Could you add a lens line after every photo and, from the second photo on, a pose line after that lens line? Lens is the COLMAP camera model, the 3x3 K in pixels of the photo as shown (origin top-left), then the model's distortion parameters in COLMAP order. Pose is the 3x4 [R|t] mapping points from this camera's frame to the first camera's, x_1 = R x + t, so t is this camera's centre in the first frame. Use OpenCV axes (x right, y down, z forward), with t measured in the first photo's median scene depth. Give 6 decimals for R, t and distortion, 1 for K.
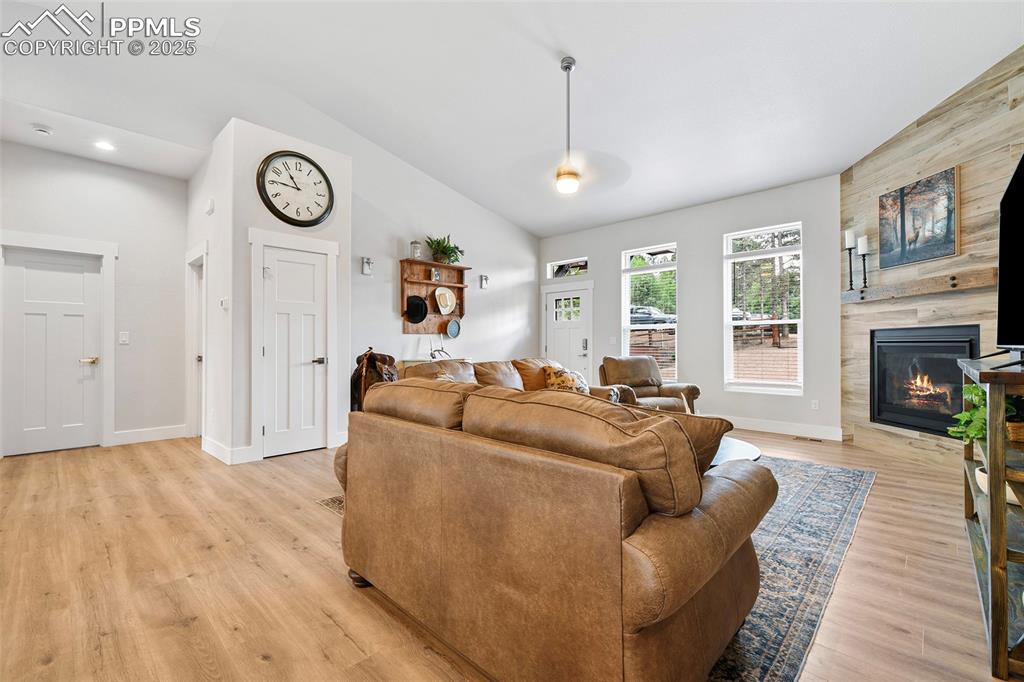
lens RADIAL K [[434.5, 0, 512.0], [0, 434.5, 341.0], [0, 0, 1]] dist [-0.000931, -0.001077]
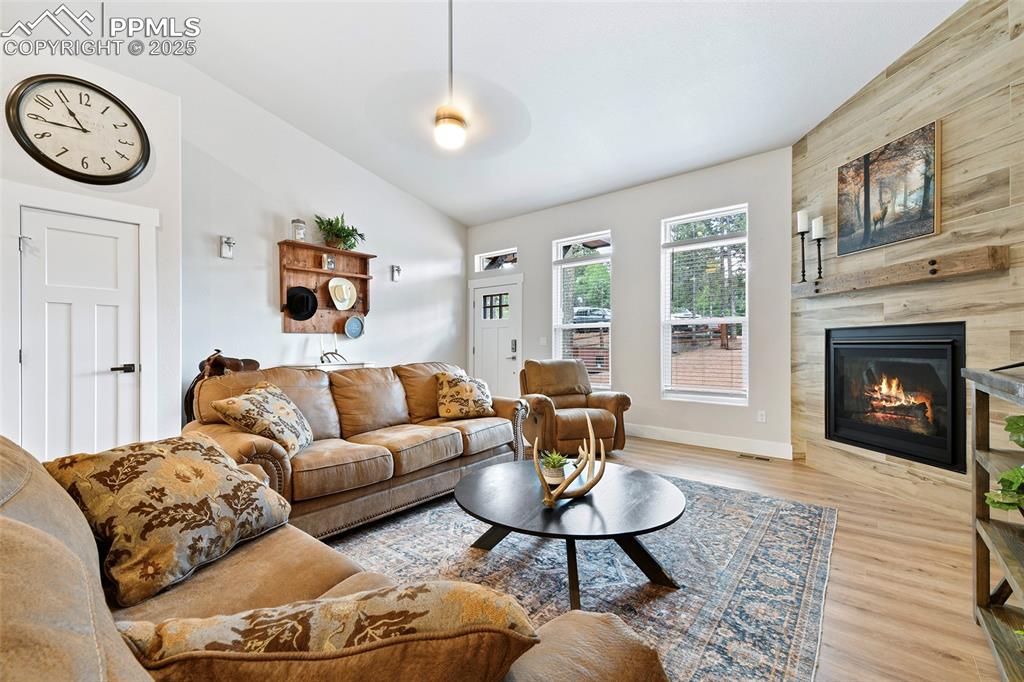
lens RADIAL K [[422.4, 0, 510.9], [0, 422.4, 344.3], [0, 0, 1]] dist [0.029856, -0.010060]
pose [[0.996989, 0.001216, 0.077528, 0.154618], [-0.001613, 0.999986, 0.005059, 0.000504], [-0.077521, -0.005169, 0.996977, 0.221576]]
